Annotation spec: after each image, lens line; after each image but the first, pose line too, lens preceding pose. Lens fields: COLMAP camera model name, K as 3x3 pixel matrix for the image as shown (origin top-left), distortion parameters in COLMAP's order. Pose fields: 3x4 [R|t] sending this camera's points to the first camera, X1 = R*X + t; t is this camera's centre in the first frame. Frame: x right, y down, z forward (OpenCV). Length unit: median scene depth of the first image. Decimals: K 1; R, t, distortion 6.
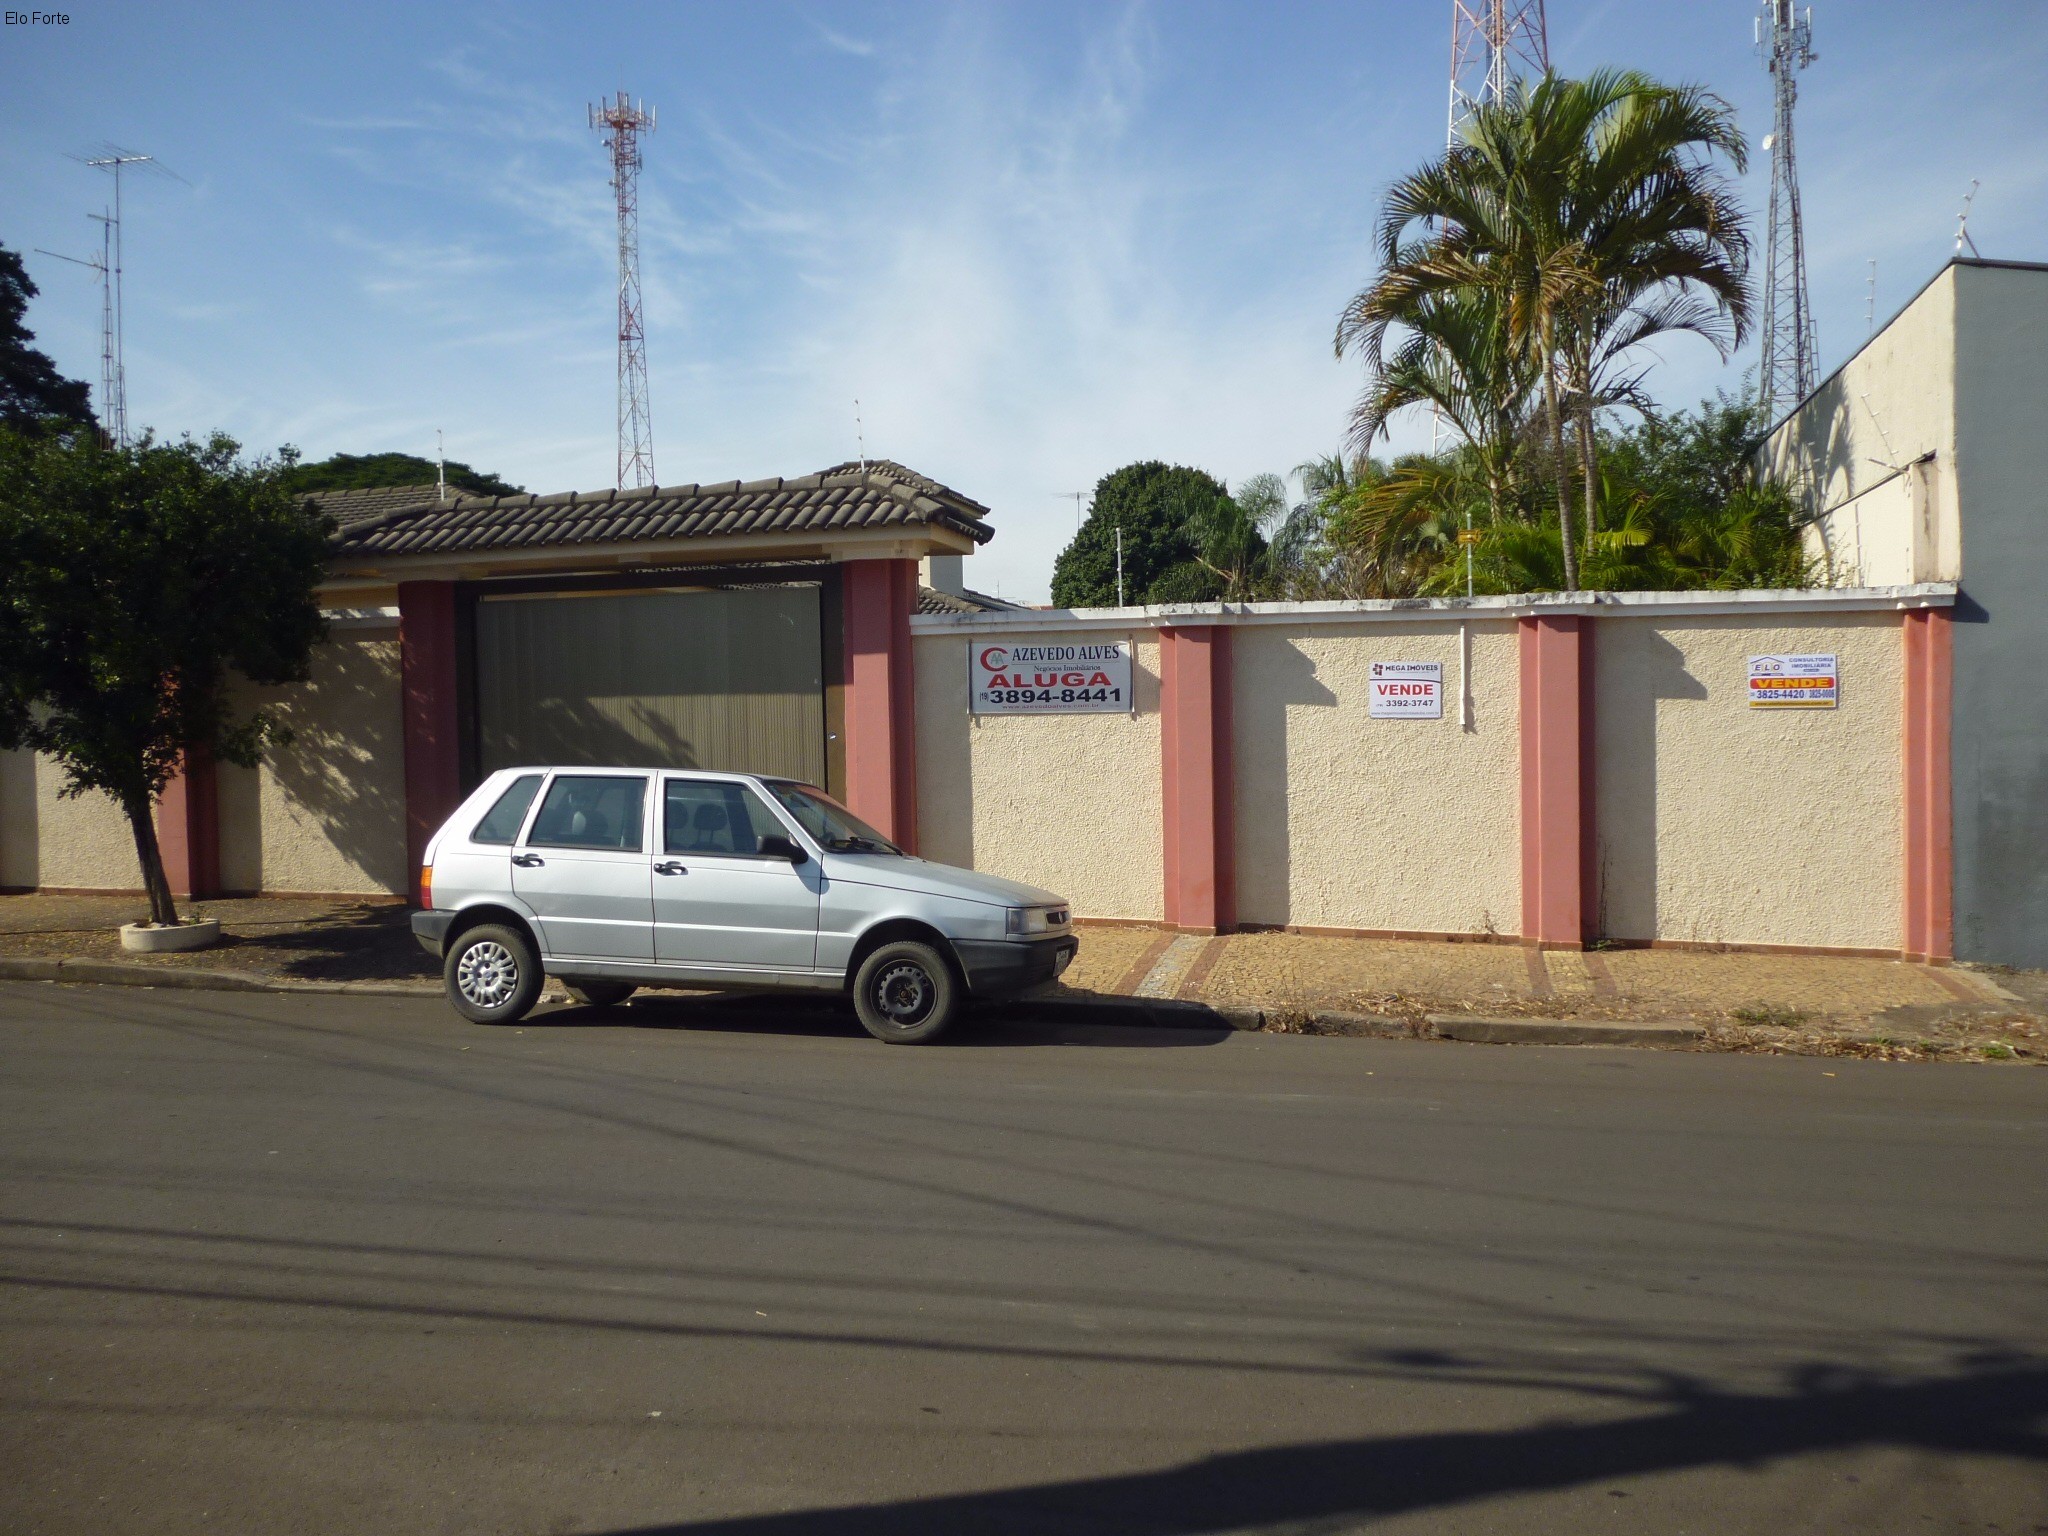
lens RADIAL K [[1727.0, 0, 1015.7], [0, 1727.0, 785.4], [0, 0, 1]] dist [-0.040878, 0.019598]
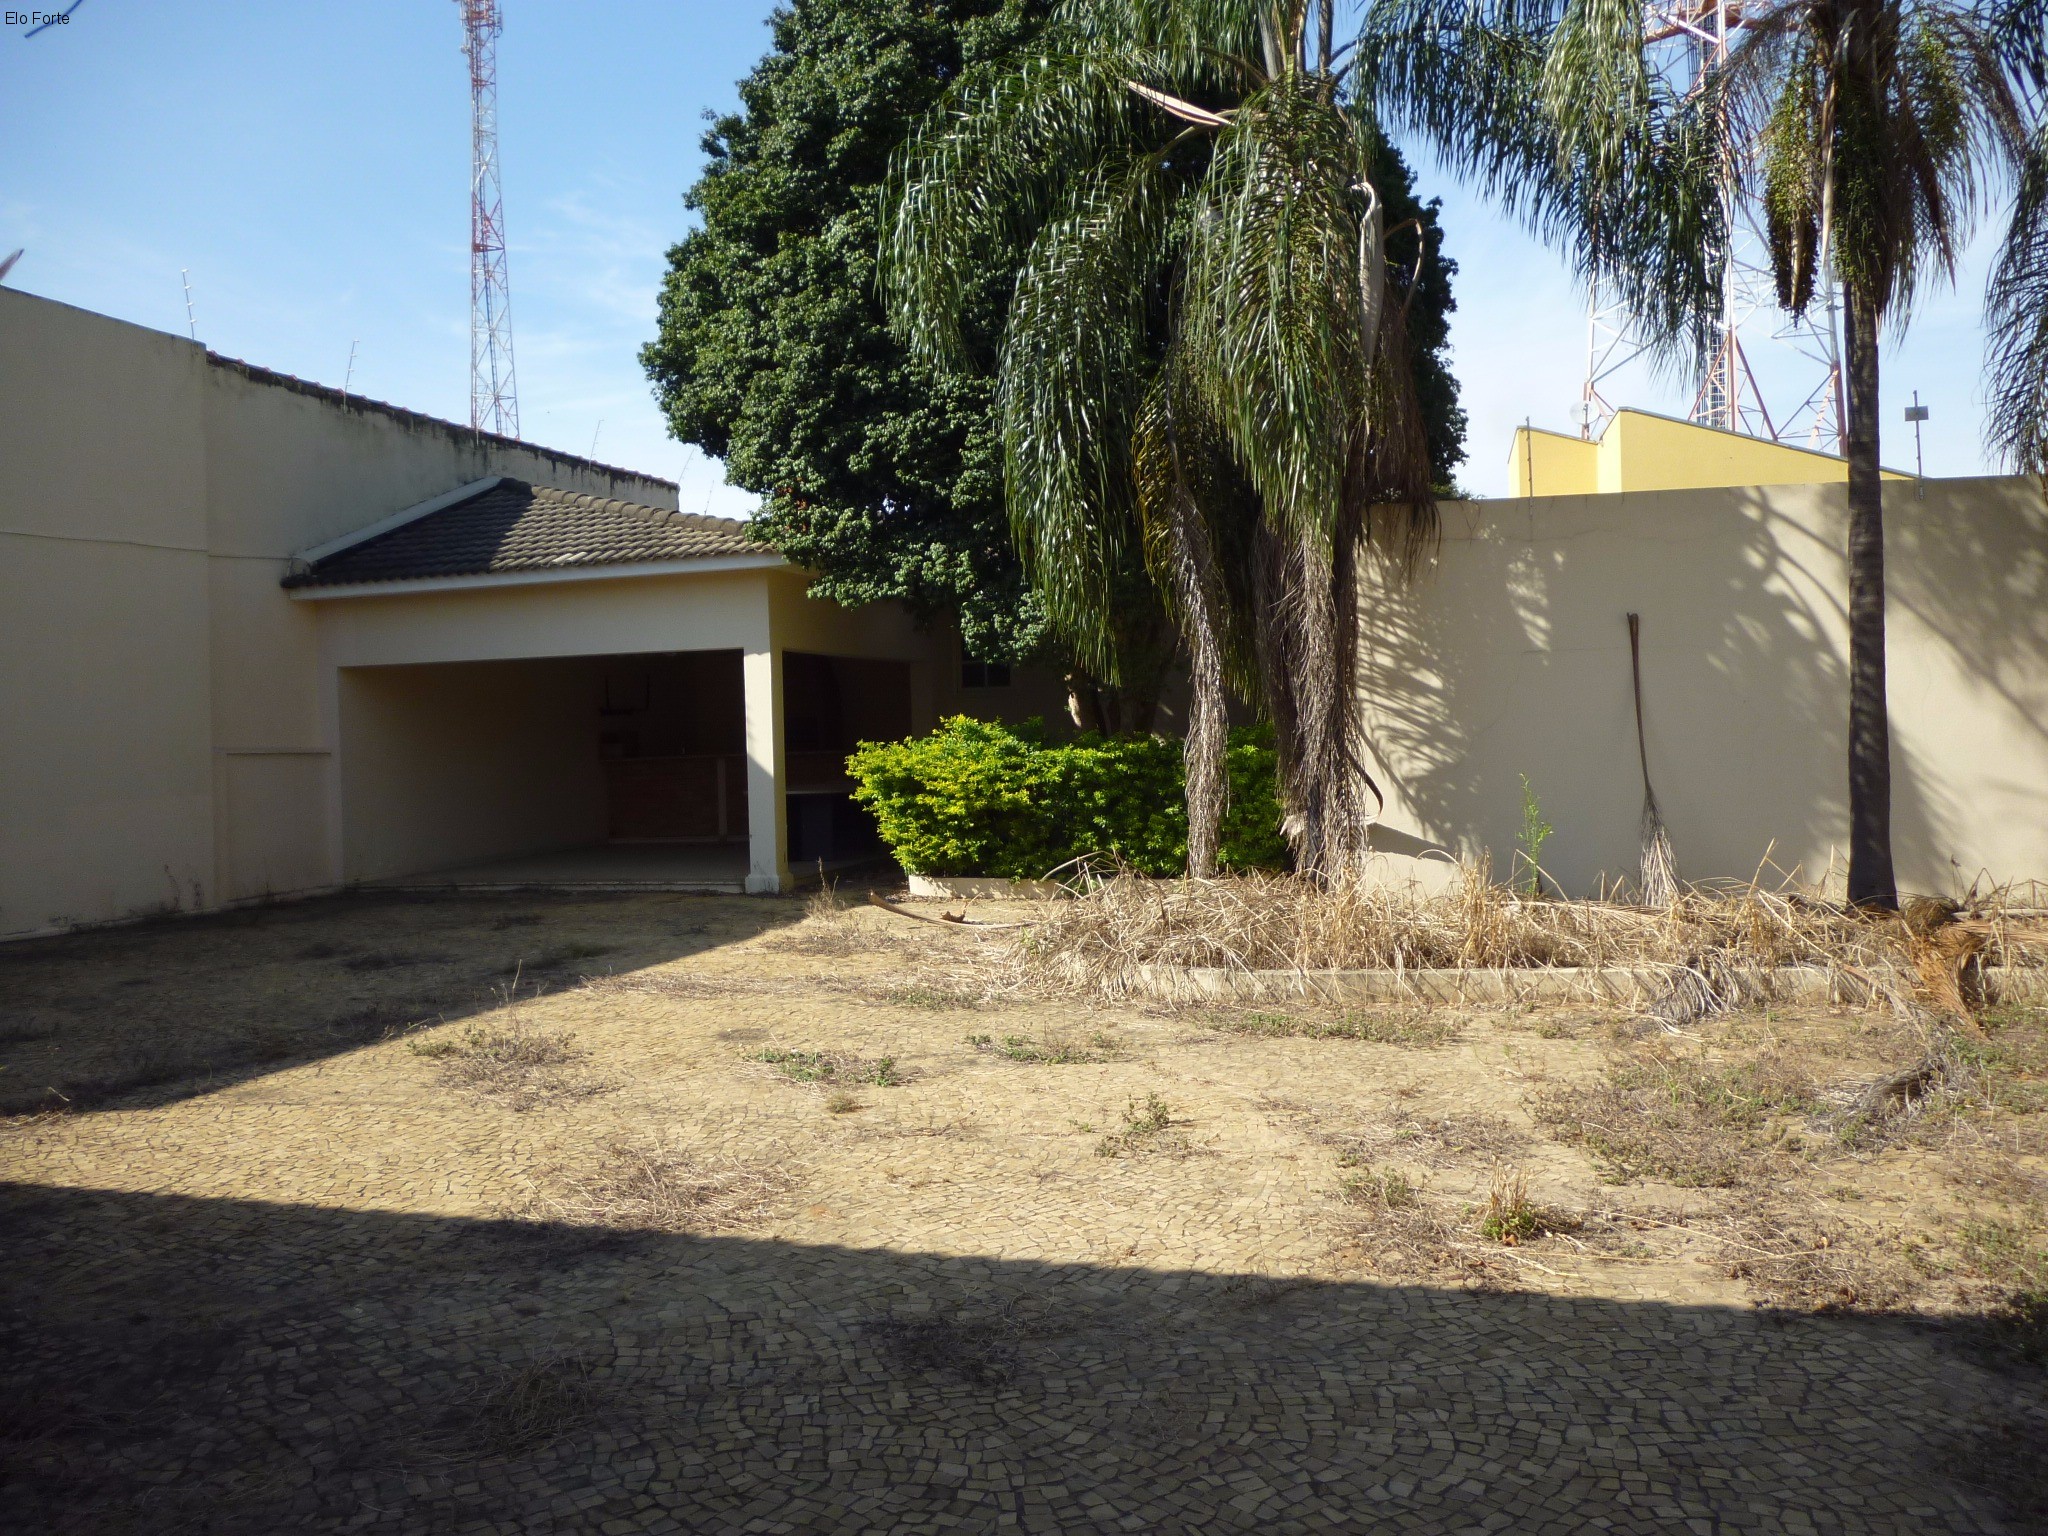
lens RADIAL K [[1707.3, 0, 1044.4], [0, 1707.3, 776.2], [0, 0, 1]] dist [-0.060645, 0.000380]
pose [[0.999941, -0.005903, -0.009154, 0.398113], [0.005756, 0.999855, -0.015996, -0.126117], [0.009247, 0.015943, 0.999830, 3.170296]]
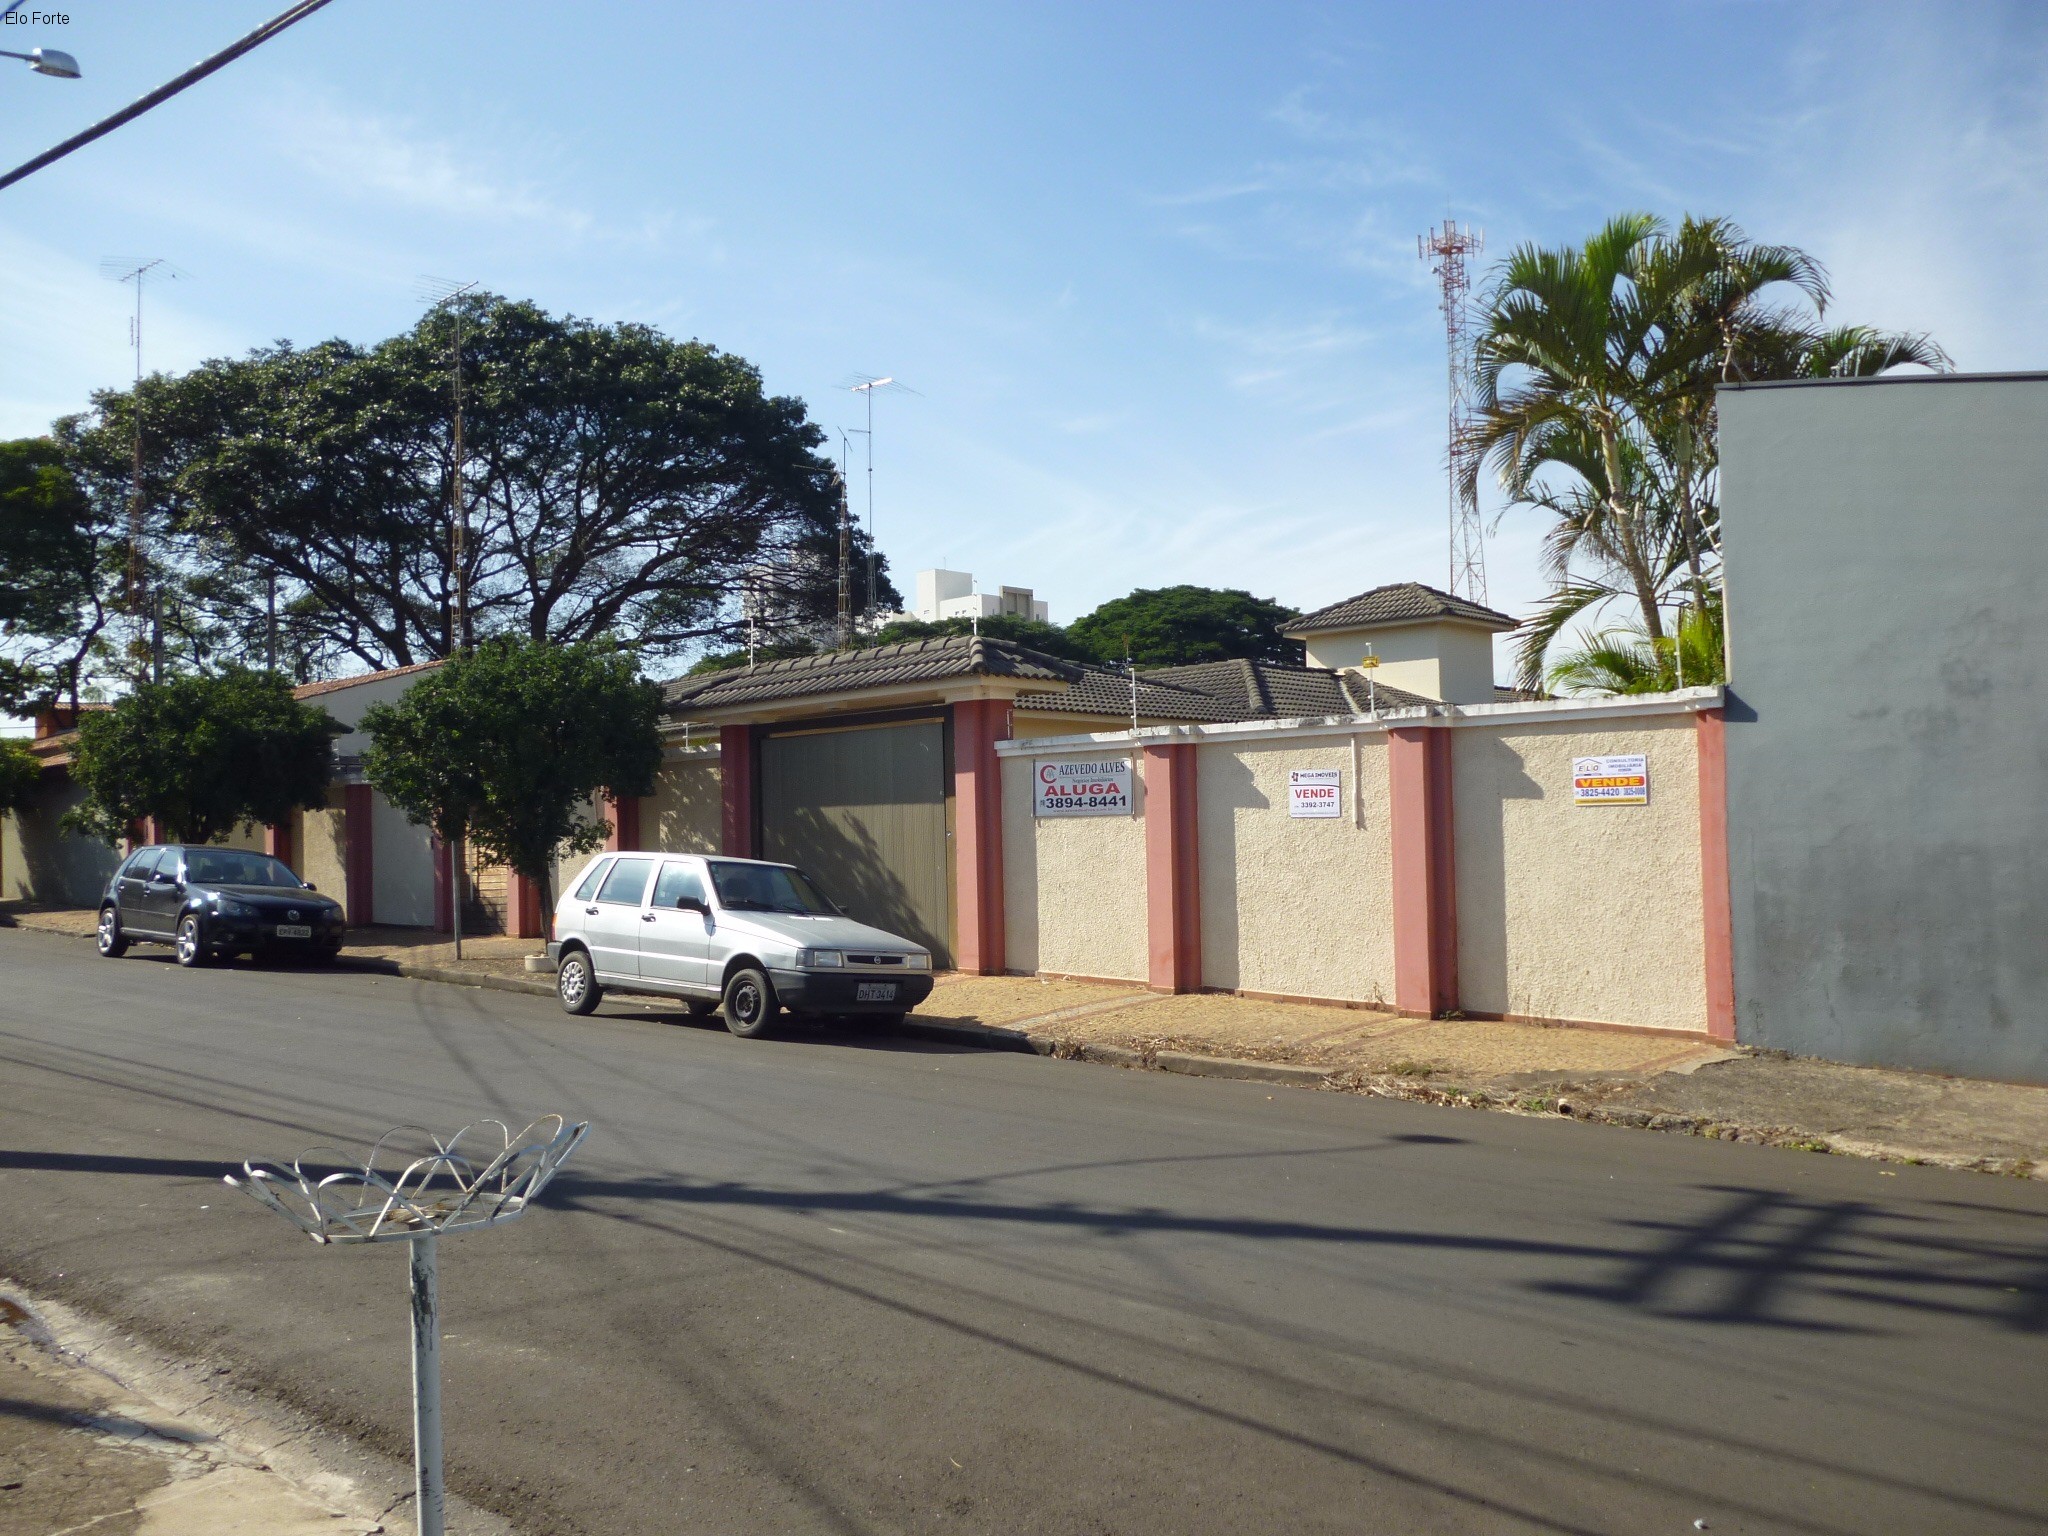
lens RADIAL K [[1727.0, 0, 1011.8], [0, 1727.0, 777.1], [0, 0, 1]] dist [-0.040878, 0.019598]
pose [[0.867331, -0.018431, -0.497390, 0.641897], [-0.014442, 0.997961, -0.062164, 0.010387], [0.497522, 0.061100, 0.865297, -0.135865]]
